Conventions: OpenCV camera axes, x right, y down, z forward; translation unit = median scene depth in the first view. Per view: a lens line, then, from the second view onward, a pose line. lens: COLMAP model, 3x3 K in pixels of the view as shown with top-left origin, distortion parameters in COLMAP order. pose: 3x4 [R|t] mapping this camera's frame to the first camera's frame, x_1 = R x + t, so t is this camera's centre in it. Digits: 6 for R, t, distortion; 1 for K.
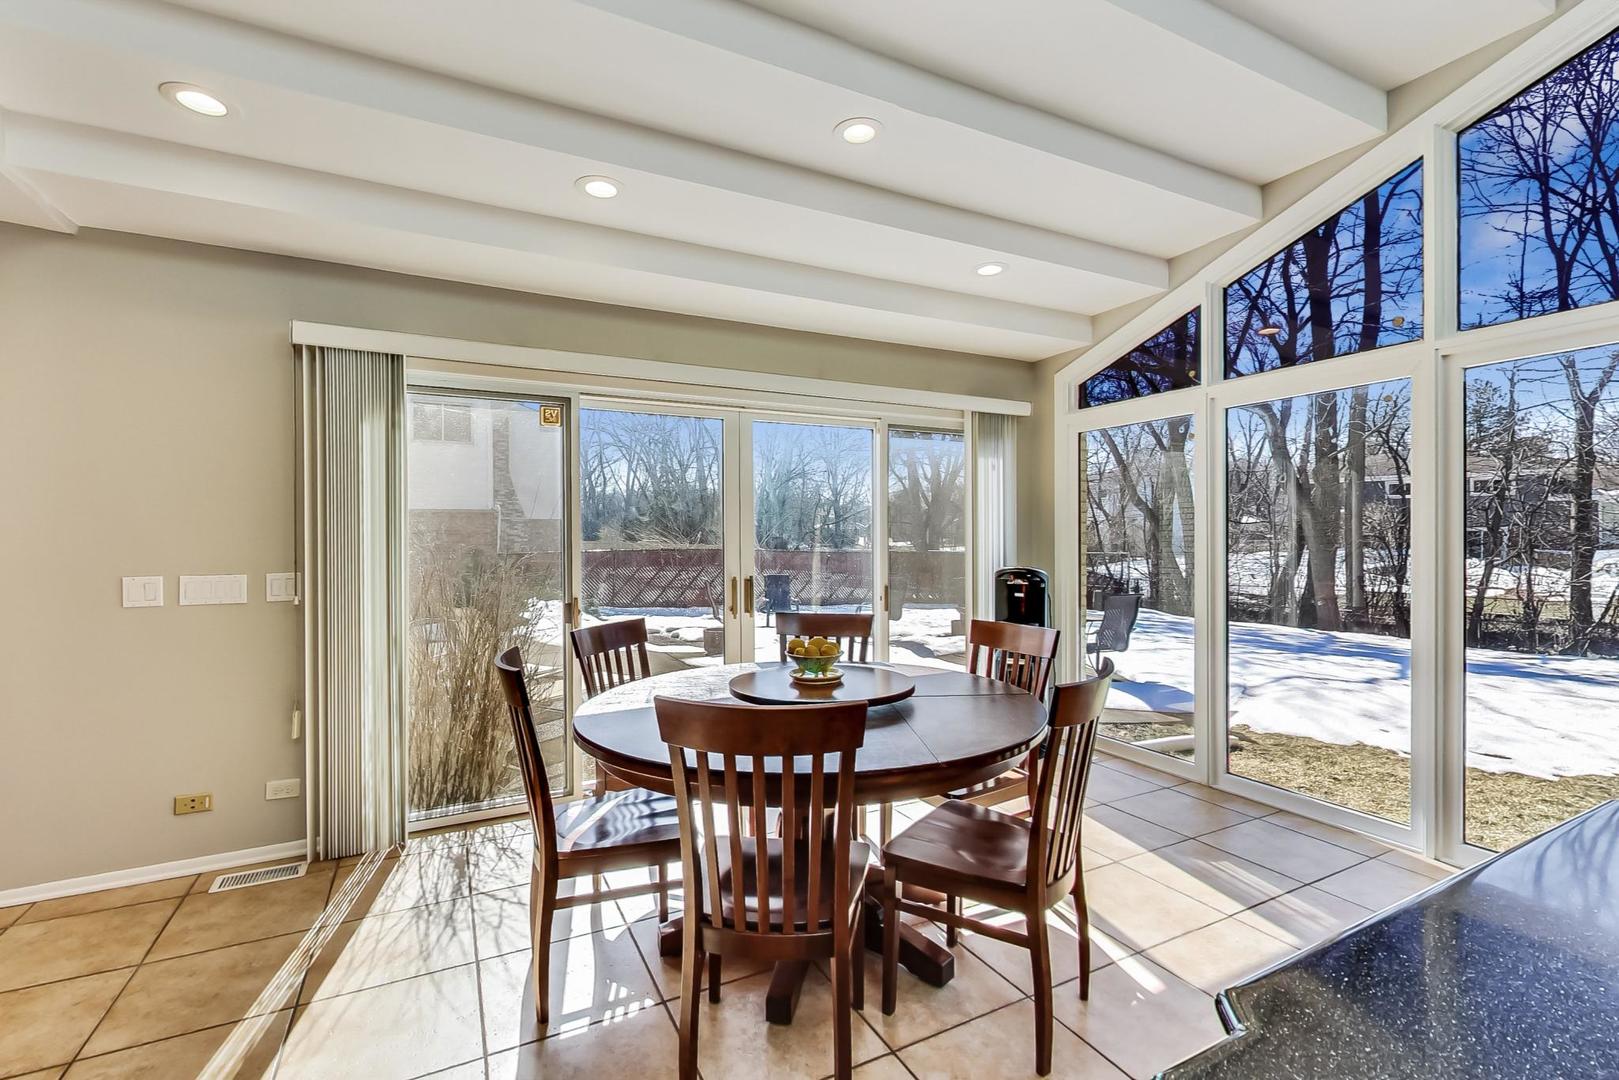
lens RADIAL K [[710.6, 0, 817.9], [0, 710.6, 541.1], [0, 0, 1]] dist [-0.009723, -0.000838]
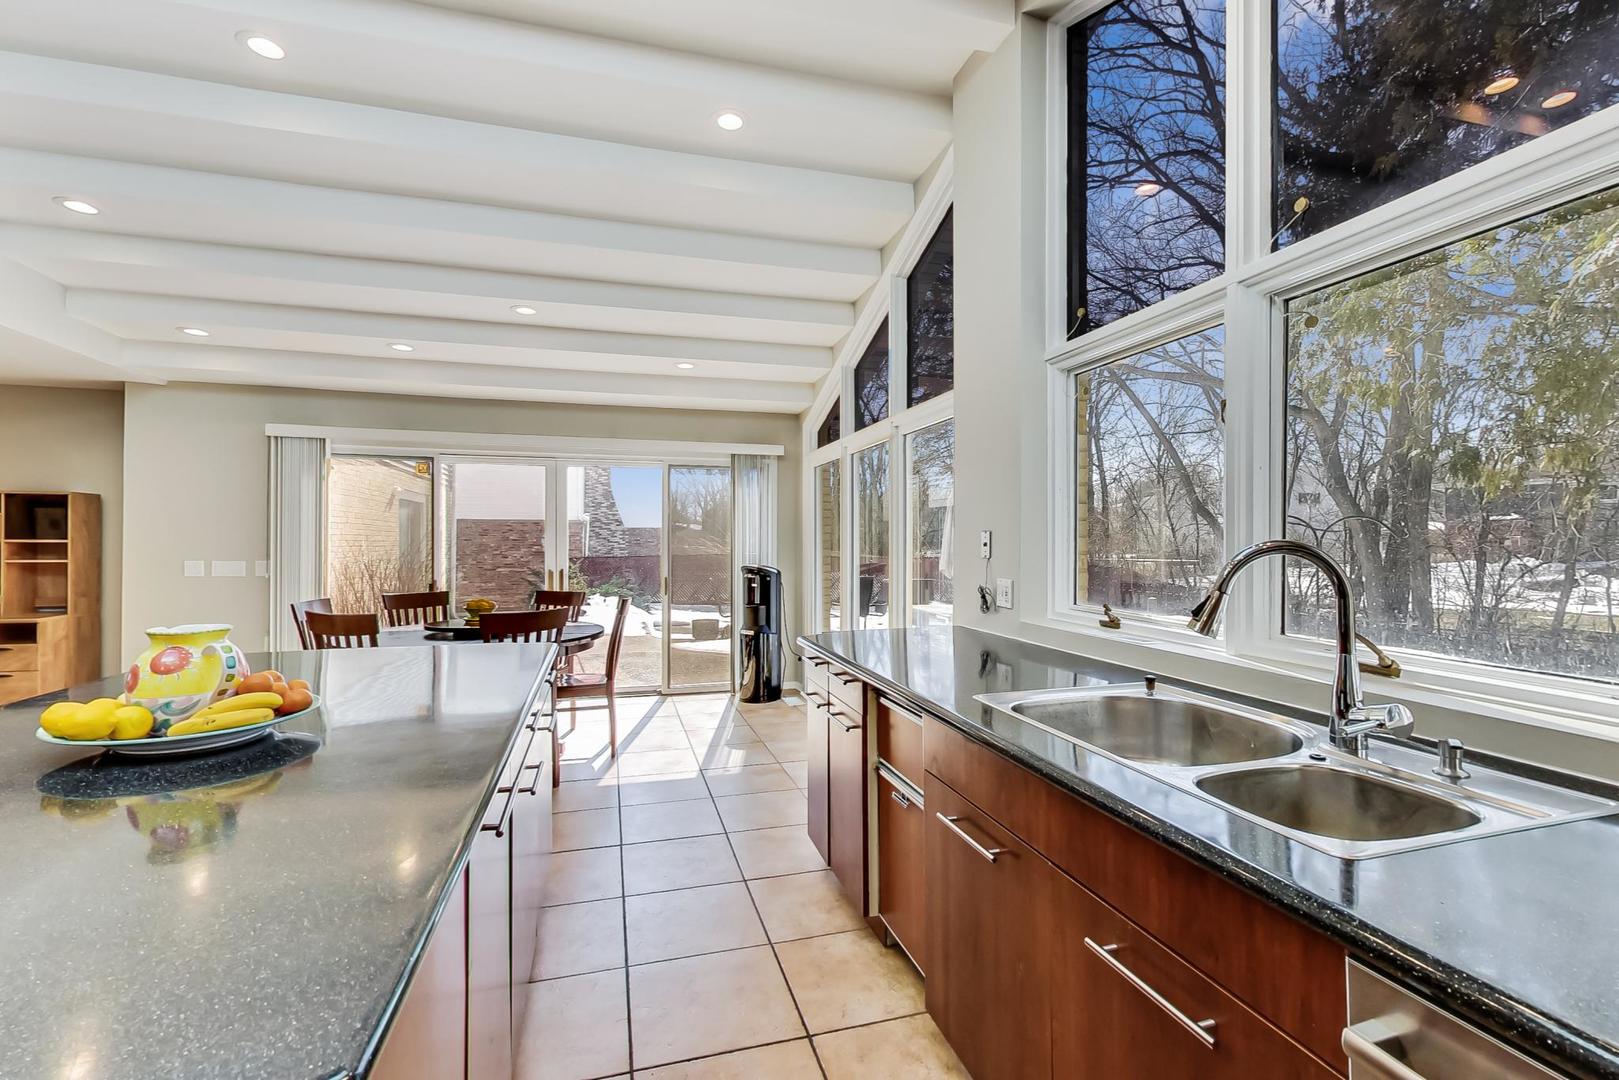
lens RADIAL K [[710.6, 0, 813.1], [0, 710.6, 538.7], [0, 0, 1]] dist [-0.009723, -0.000838]
pose [[0.980211, 0.004098, -0.197915, 0.629519], [-0.007060, 0.999873, -0.014261, 0.002592], [0.197831, 0.015376, 0.980115, -0.321771]]
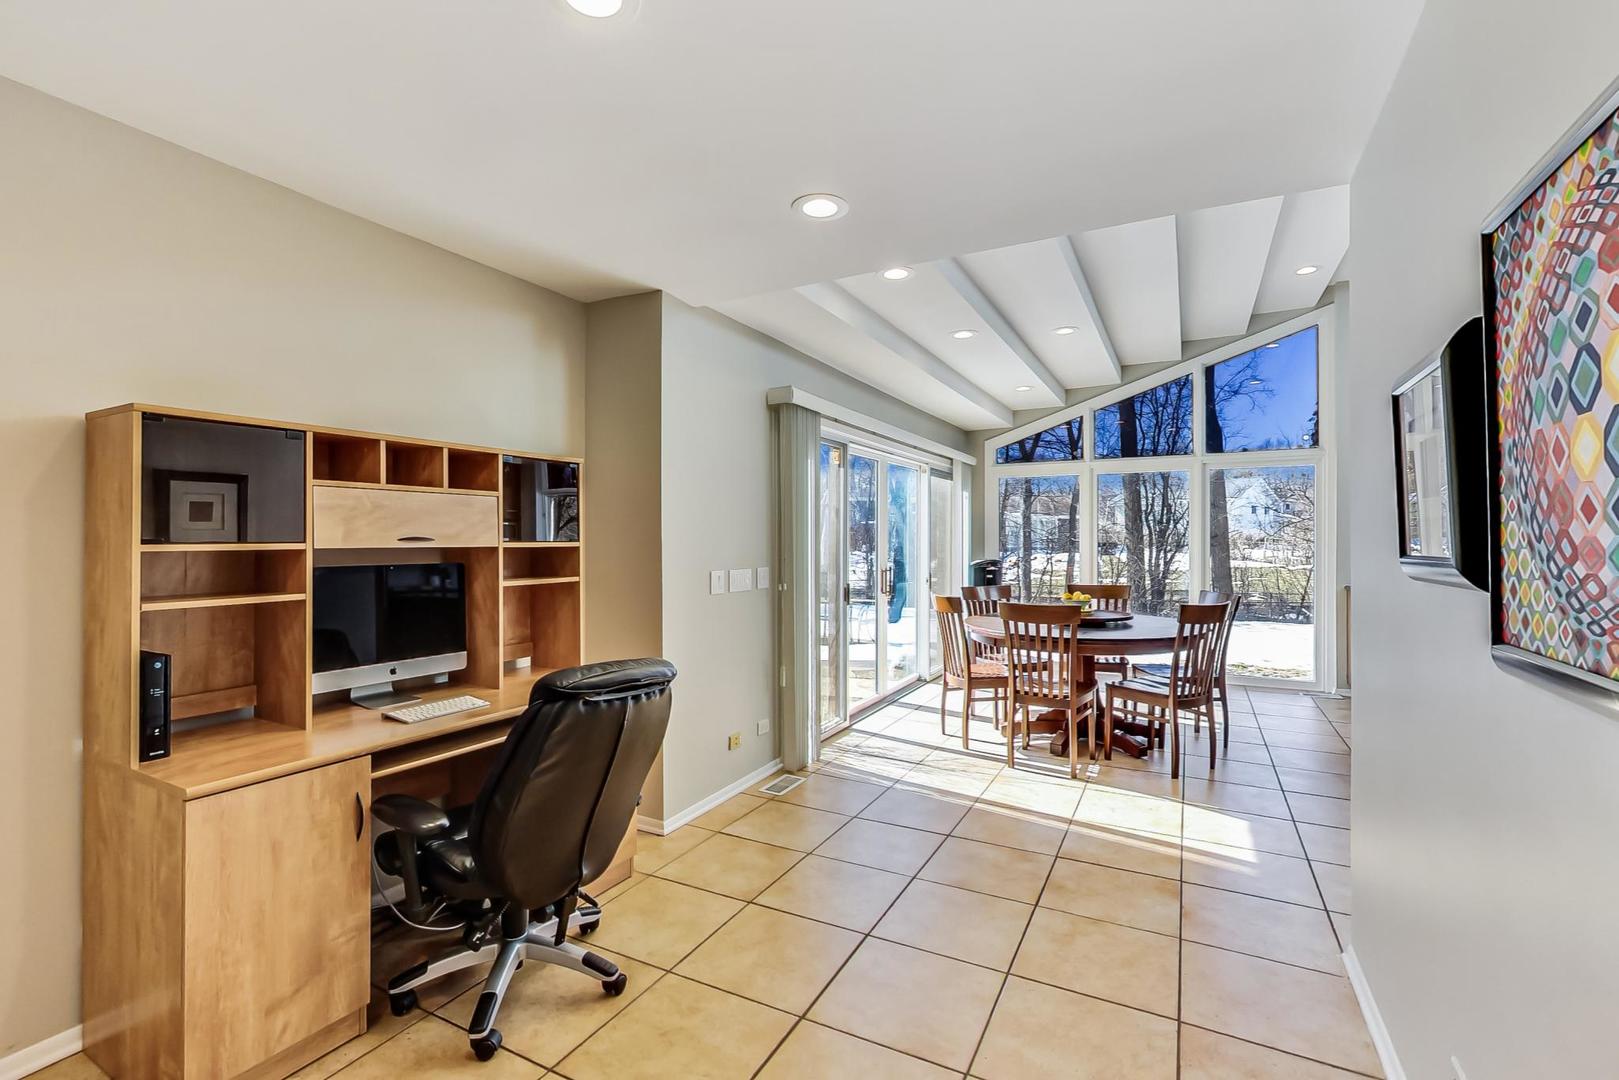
lens RADIAL K [[710.6, 0, 803.5], [0, 710.6, 530.8], [0, 0, 1]] dist [-0.009723, -0.000838]
pose [[0.831632, 0.008324, 0.555264, -0.919150], [0.003254, 0.999797, -0.019862, 0.001494], [-0.555317, 0.018325, 0.831437, -0.117408]]
